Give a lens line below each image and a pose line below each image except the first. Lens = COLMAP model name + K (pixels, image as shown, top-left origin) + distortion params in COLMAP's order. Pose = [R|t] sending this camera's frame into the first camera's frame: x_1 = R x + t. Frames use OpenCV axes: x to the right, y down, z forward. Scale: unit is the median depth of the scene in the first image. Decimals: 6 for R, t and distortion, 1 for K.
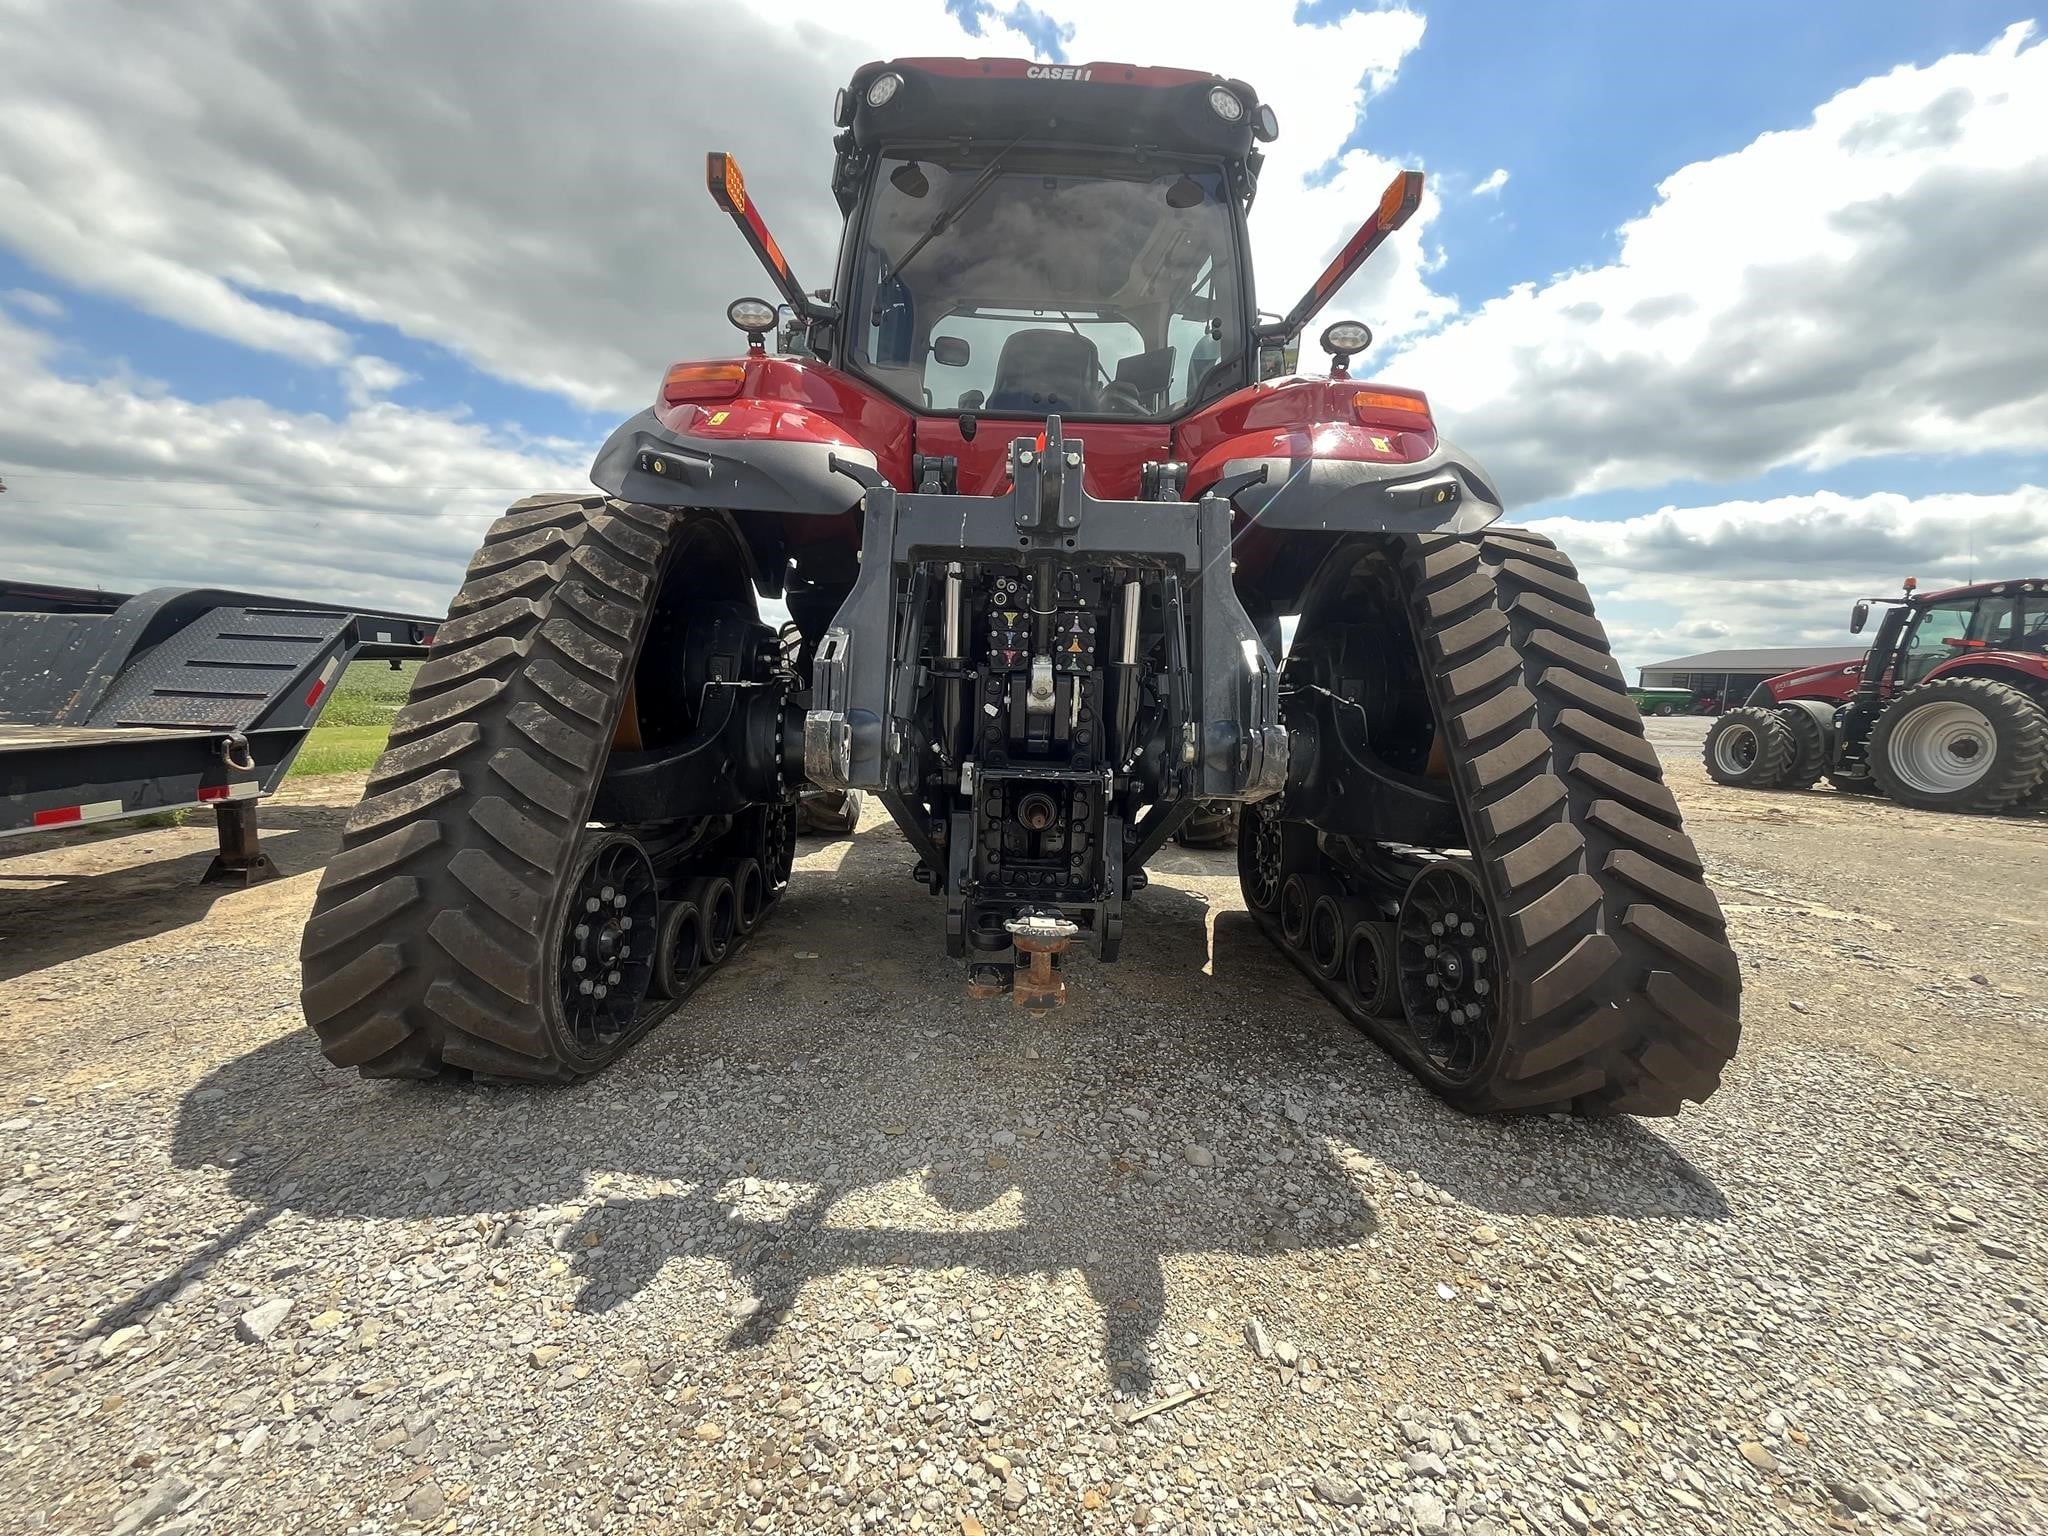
lens RADIAL K [[803.8, 0, 1025.6], [0, 803.8, 776.5], [0, 0, 1]] dist [0.002745, 0.000217]
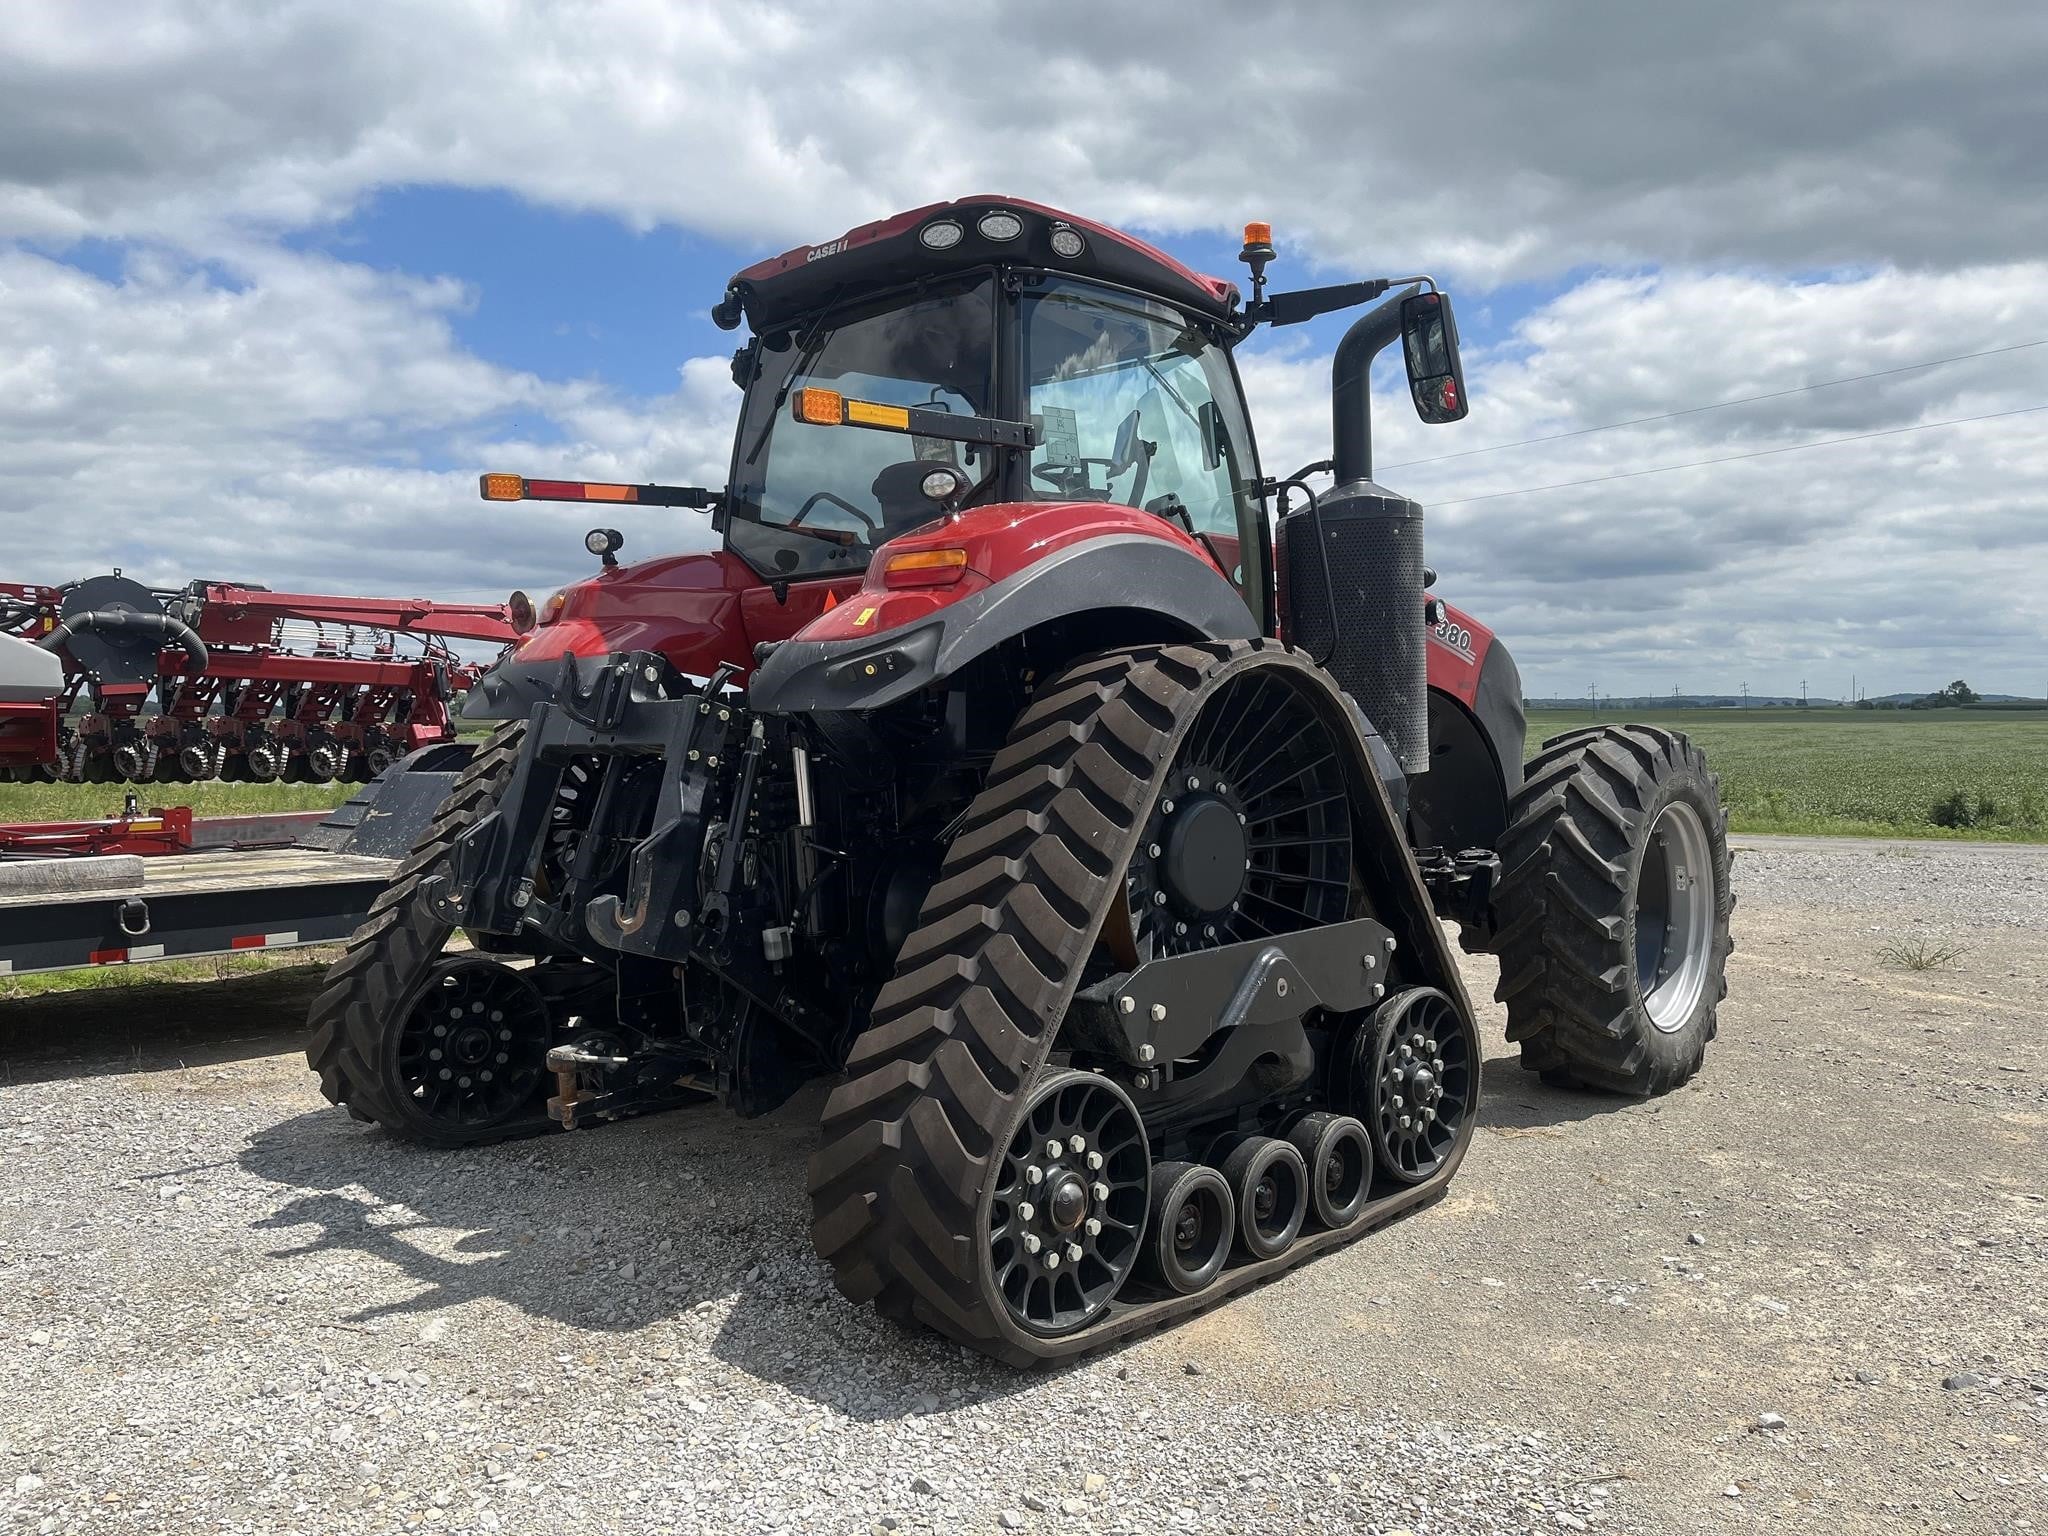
lens RADIAL K [[1565.3, 0, 1026.9], [0, 1565.3, 762.6], [0, 0, 1]] dist [0.070483, -0.001300]
pose [[0.714962, -0.026427, -0.698663, 2.331124], [-0.046125, 0.995326, -0.084849, -0.086645], [0.697640, 0.092890, 0.710401, -0.284376]]
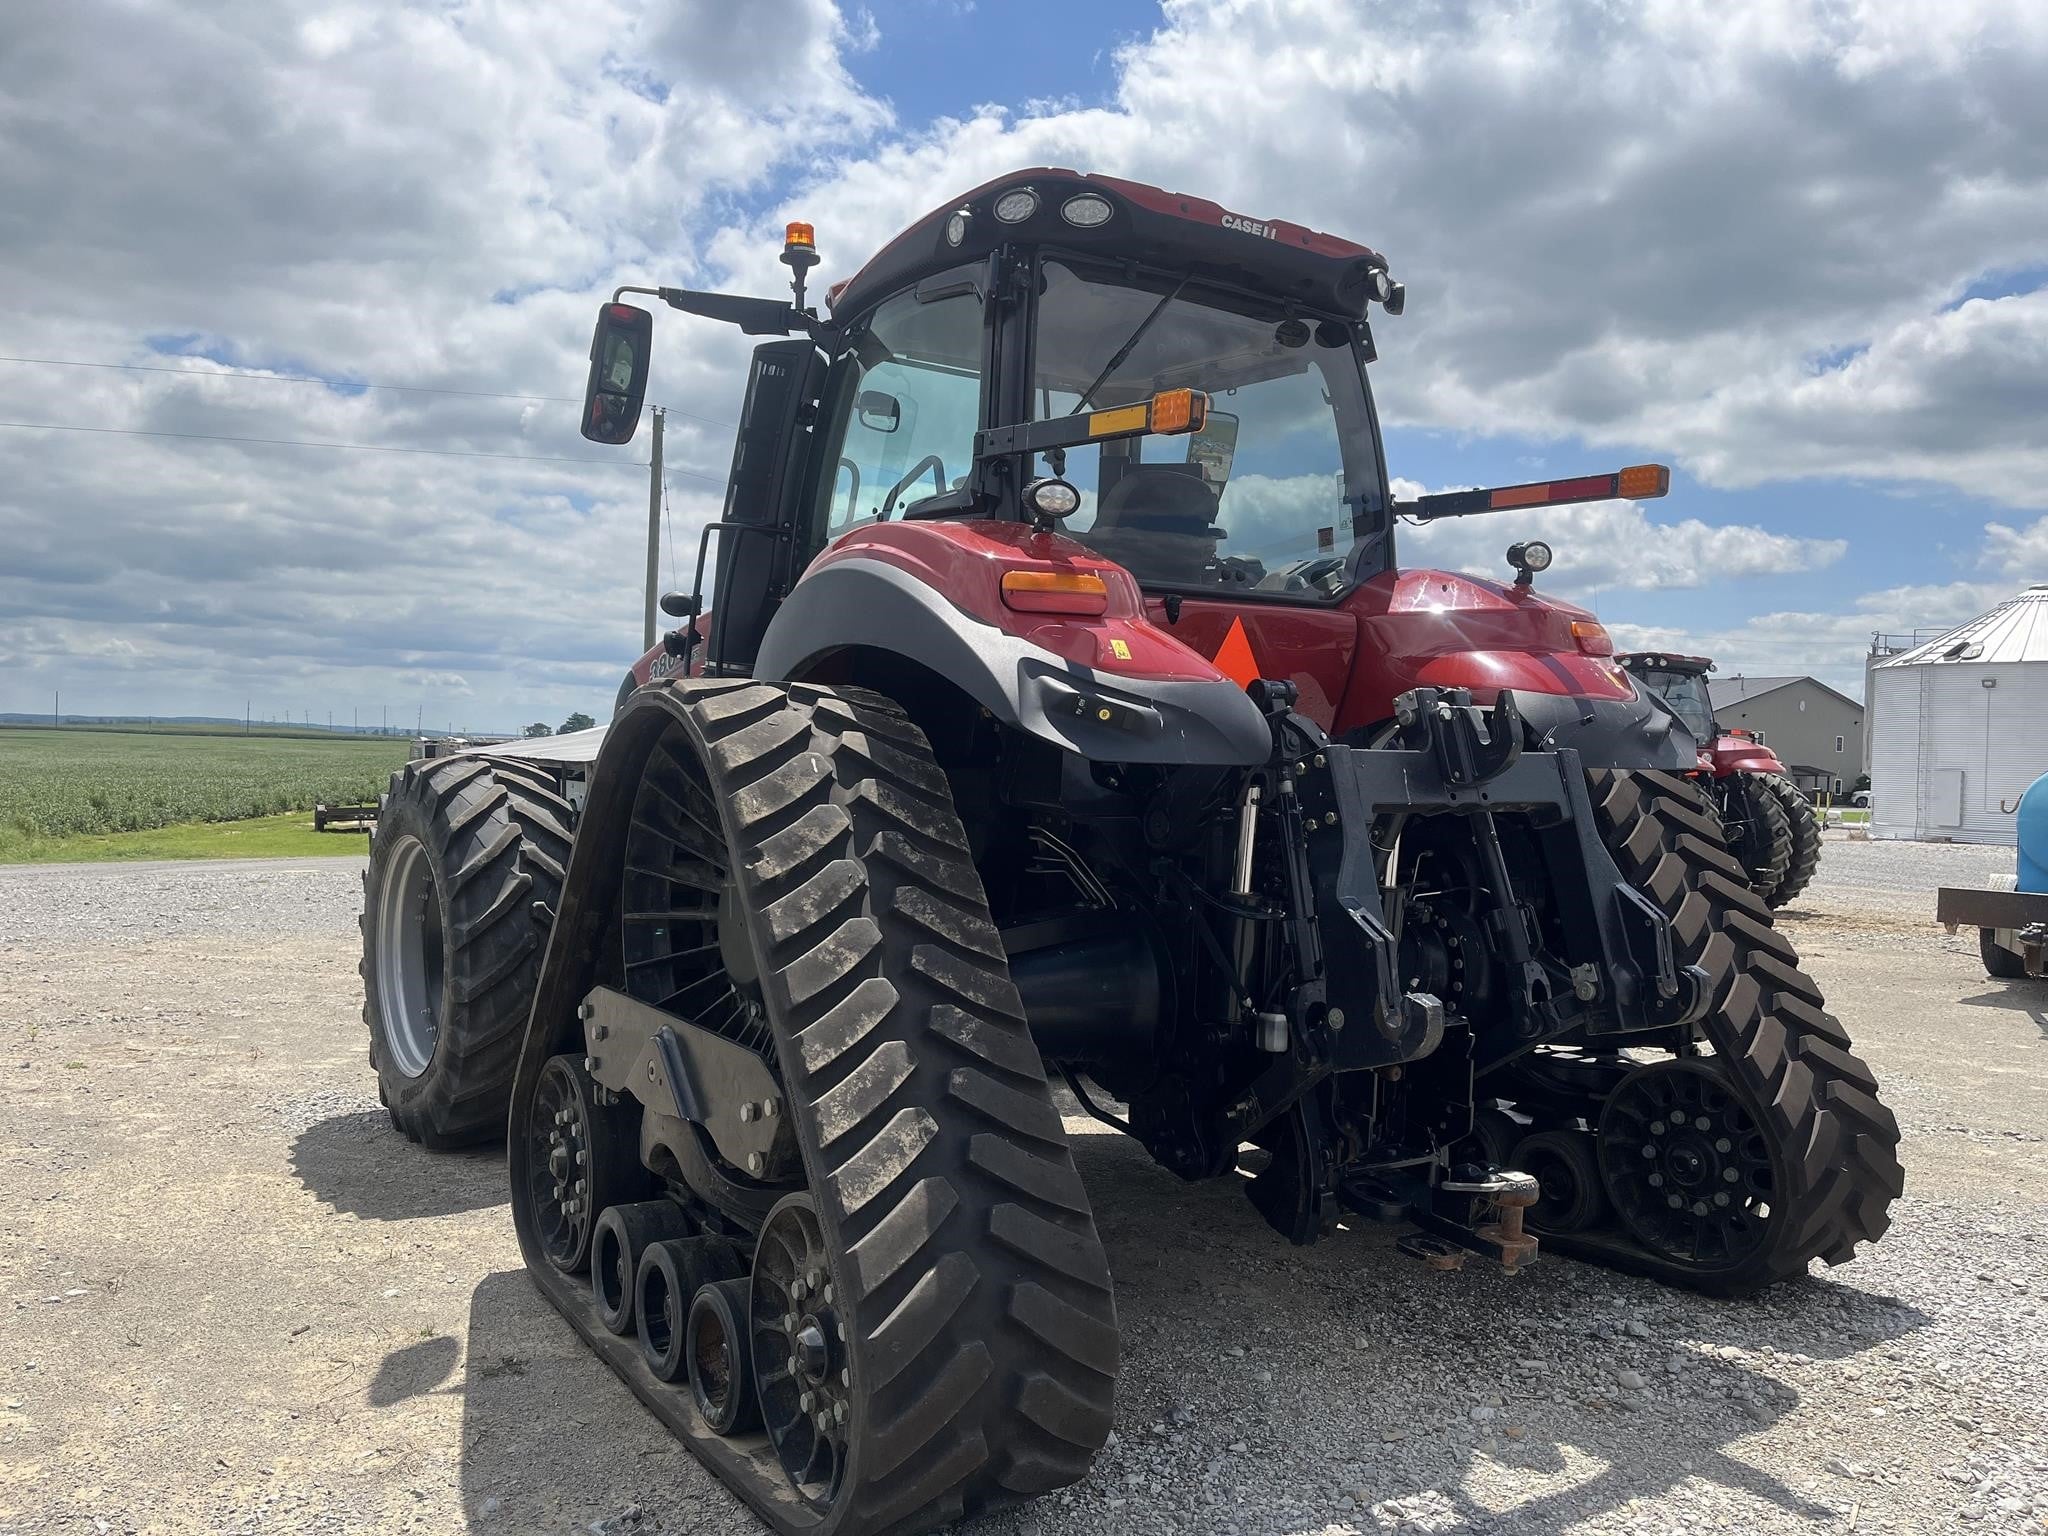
lens RADIAL K [[1541.8, 0, 1036.9], [0, 1541.8, 762.7], [0, 0, 1]] dist [0.029084, -0.019883]
pose [[0.841799, -0.023306, 0.539287, -1.582608], [0.071892, 0.995008, -0.069220, -0.254625], [-0.534982, 0.097040, 0.839272, -0.375075]]
